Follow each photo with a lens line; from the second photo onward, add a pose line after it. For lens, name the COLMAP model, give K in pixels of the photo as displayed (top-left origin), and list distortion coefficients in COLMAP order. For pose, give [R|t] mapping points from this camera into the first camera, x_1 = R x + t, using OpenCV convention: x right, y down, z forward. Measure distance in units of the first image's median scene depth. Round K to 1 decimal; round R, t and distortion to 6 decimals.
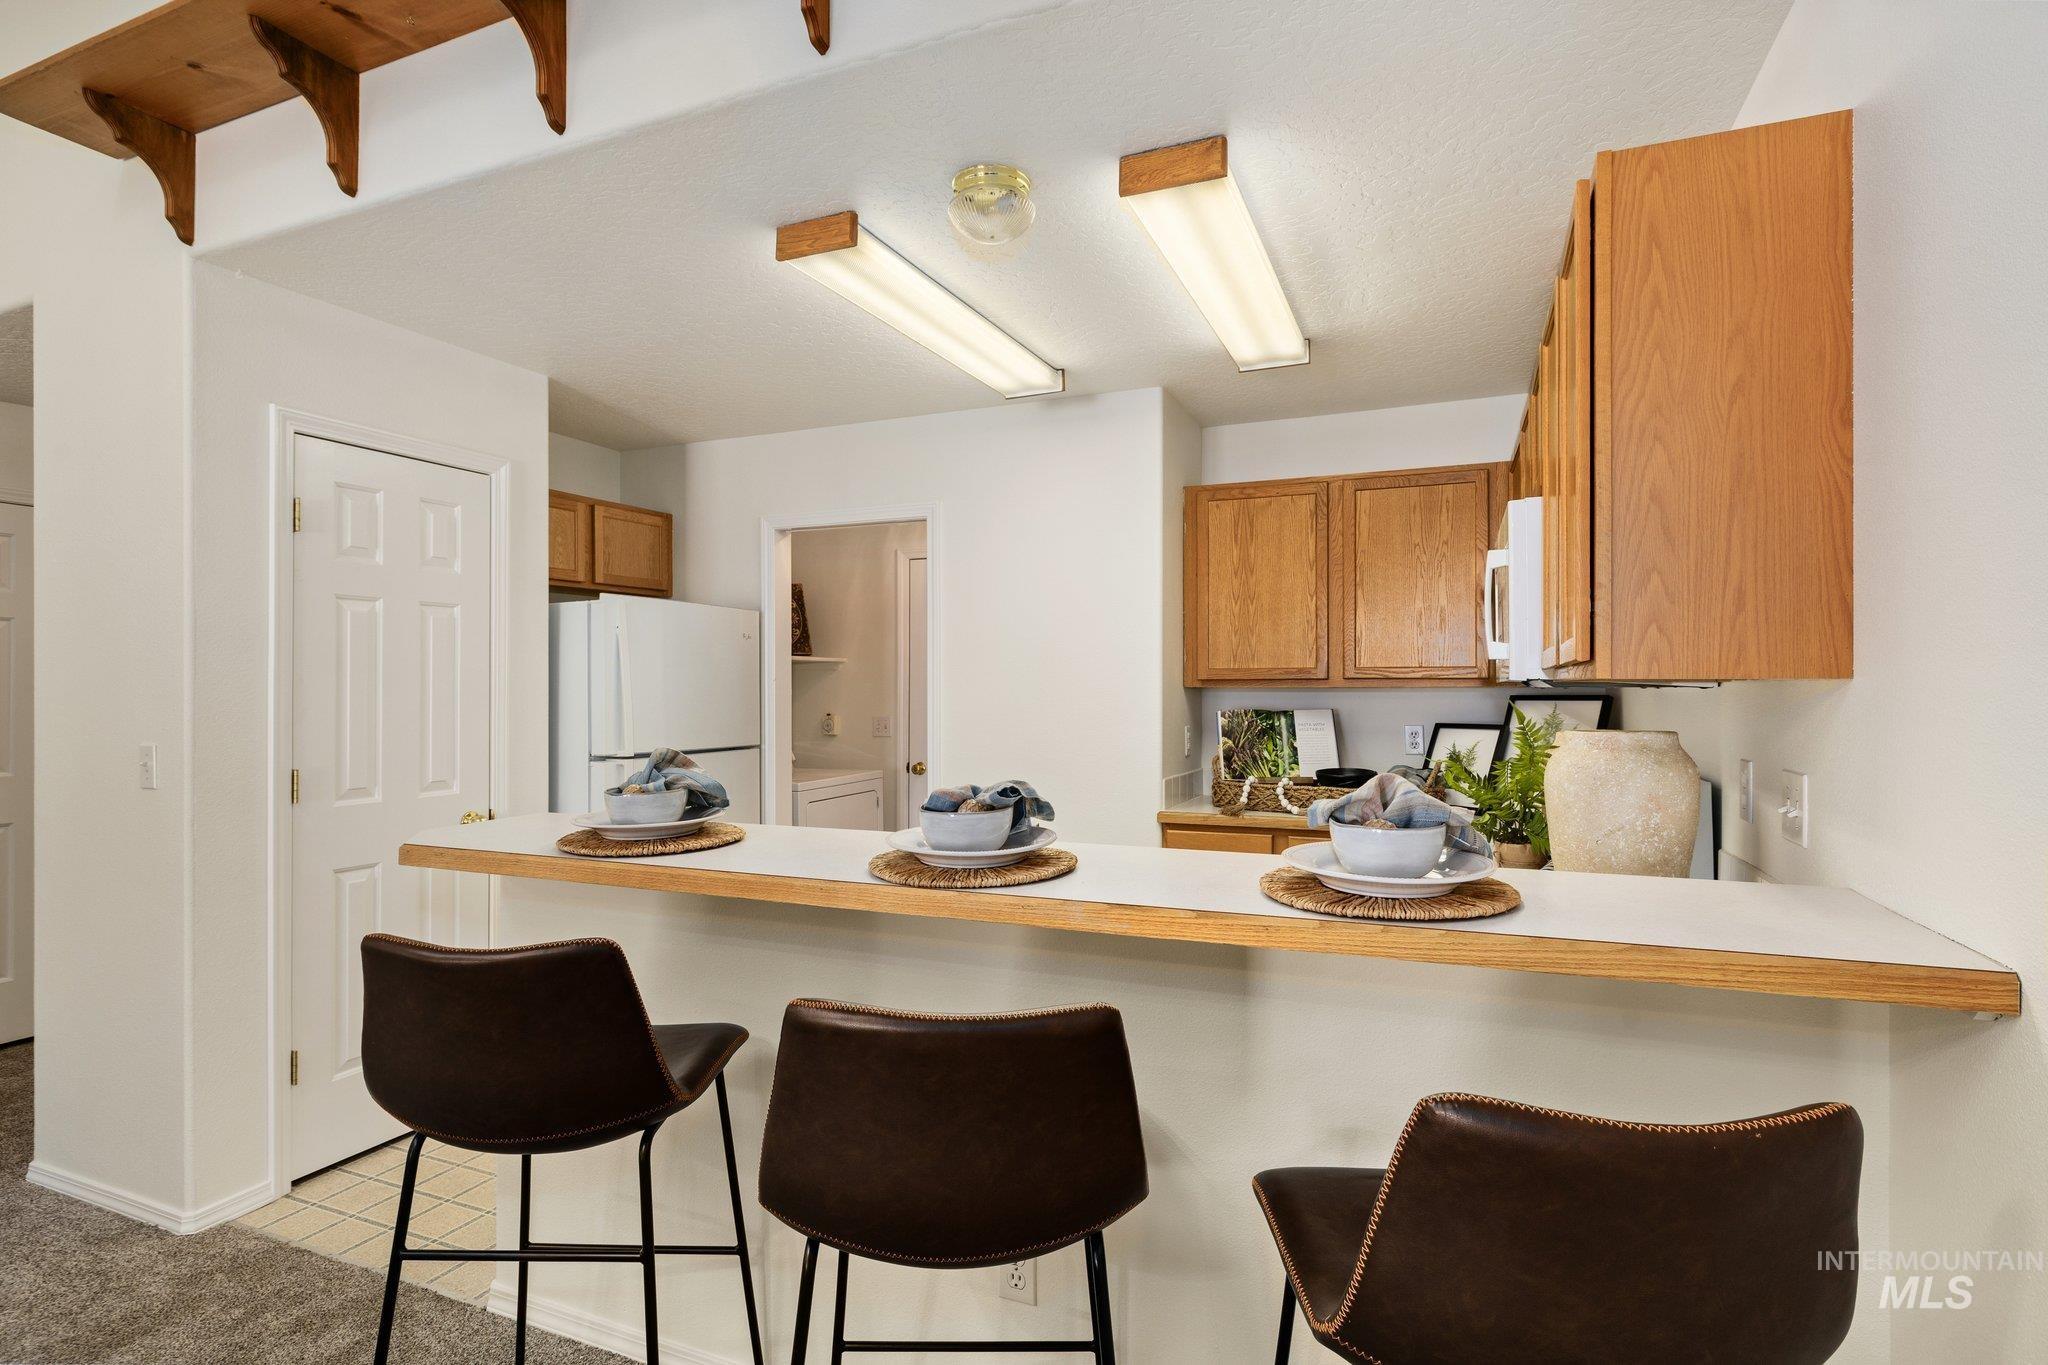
lens RADIAL K [[1021.0, 0, 1024.0], [0, 1021.0, 682.5], [0, 0, 1]] dist [-0.000315, 0.000123]
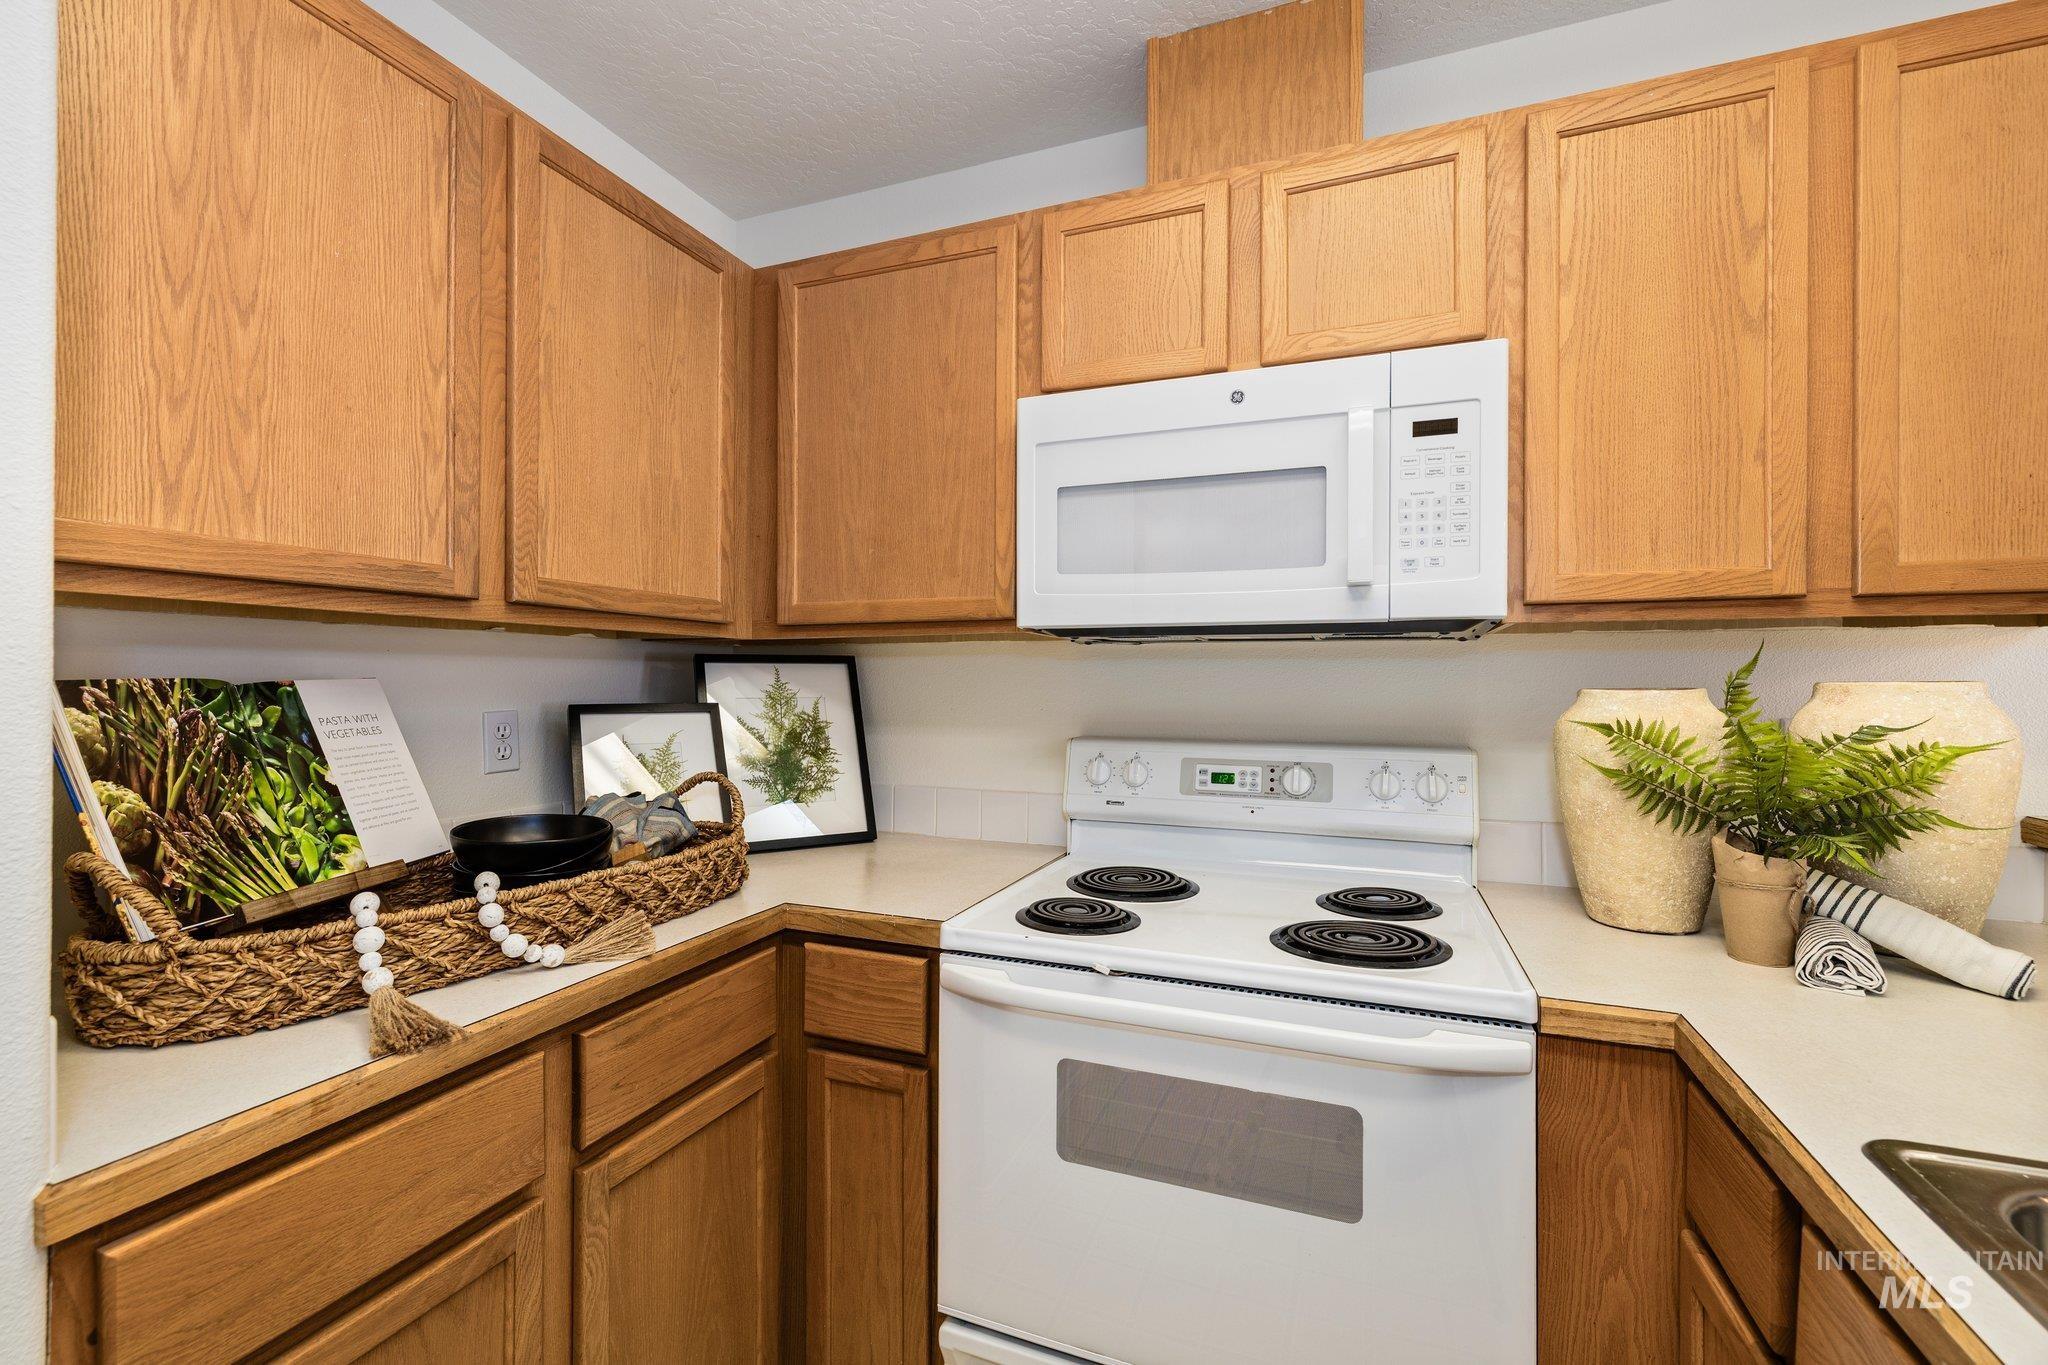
lens RADIAL K [[879.6, 0, 1011.5], [0, 879.6, 682.4], [0, 0, 1]] dist [0.002834, 0.000407]
pose [[-0.021976, -0.001401, 0.999758, -0.045567], [-0.009615, 0.999953, 0.001190, 0.027596], [-0.999712, -0.009587, -0.021989, 0.843976]]
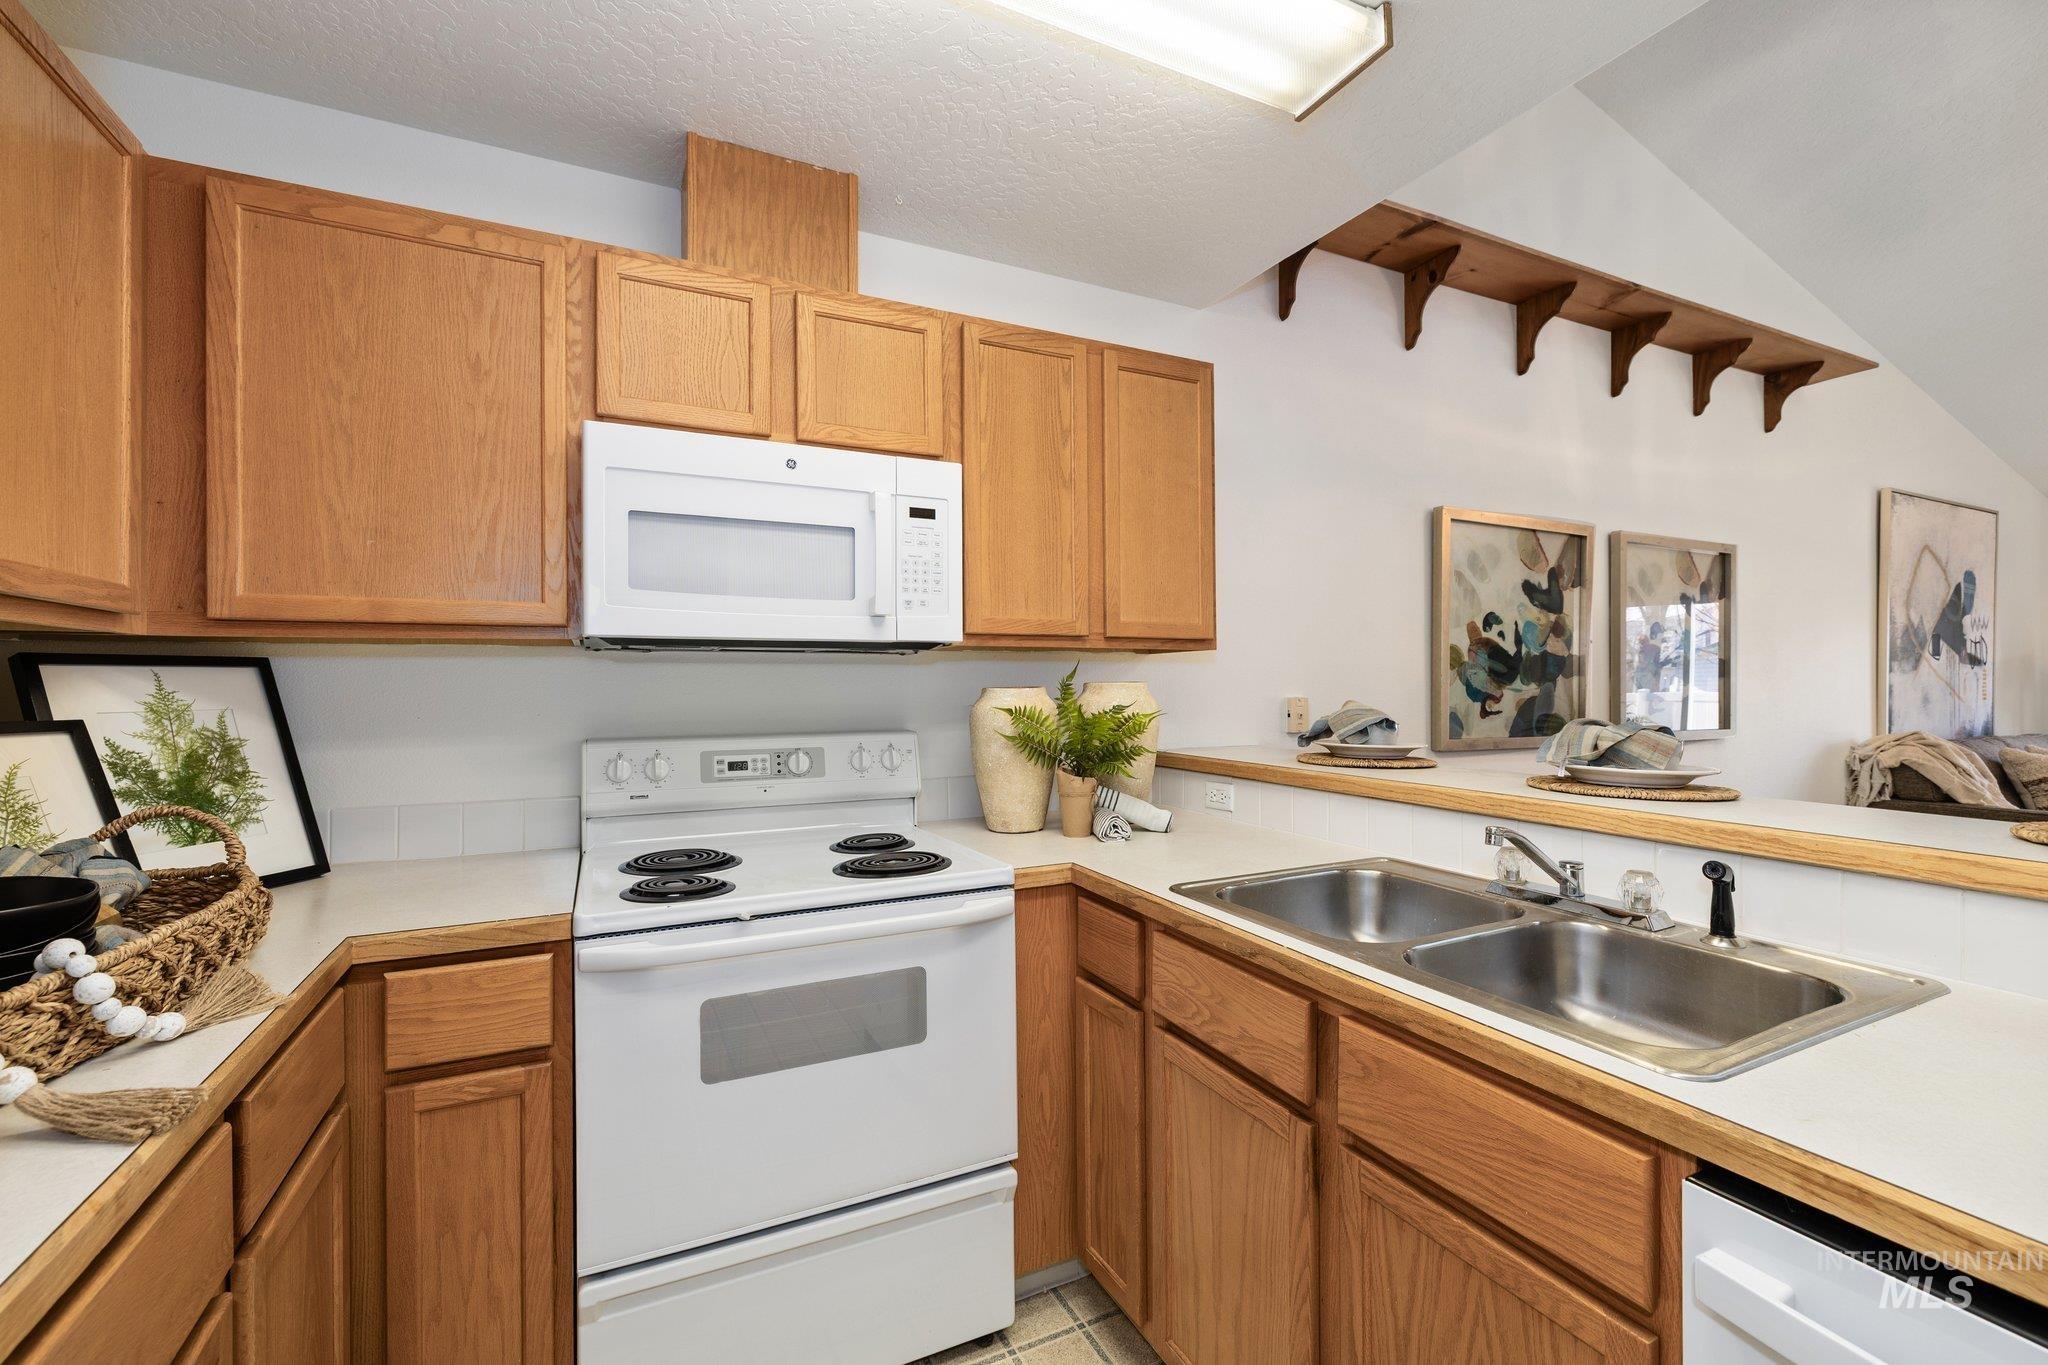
lens RADIAL K [[873.5, 0, 1024.0], [0, 873.5, 682.5], [0, 0, 1]] dist [0.001979, 0.000350]
pose [[-0.757176, 0.005213, 0.653191, -0.083059], [0.001146, 0.999977, -0.006652, 0.028767], [-0.653210, -0.004288, -0.757164, 1.025836]]
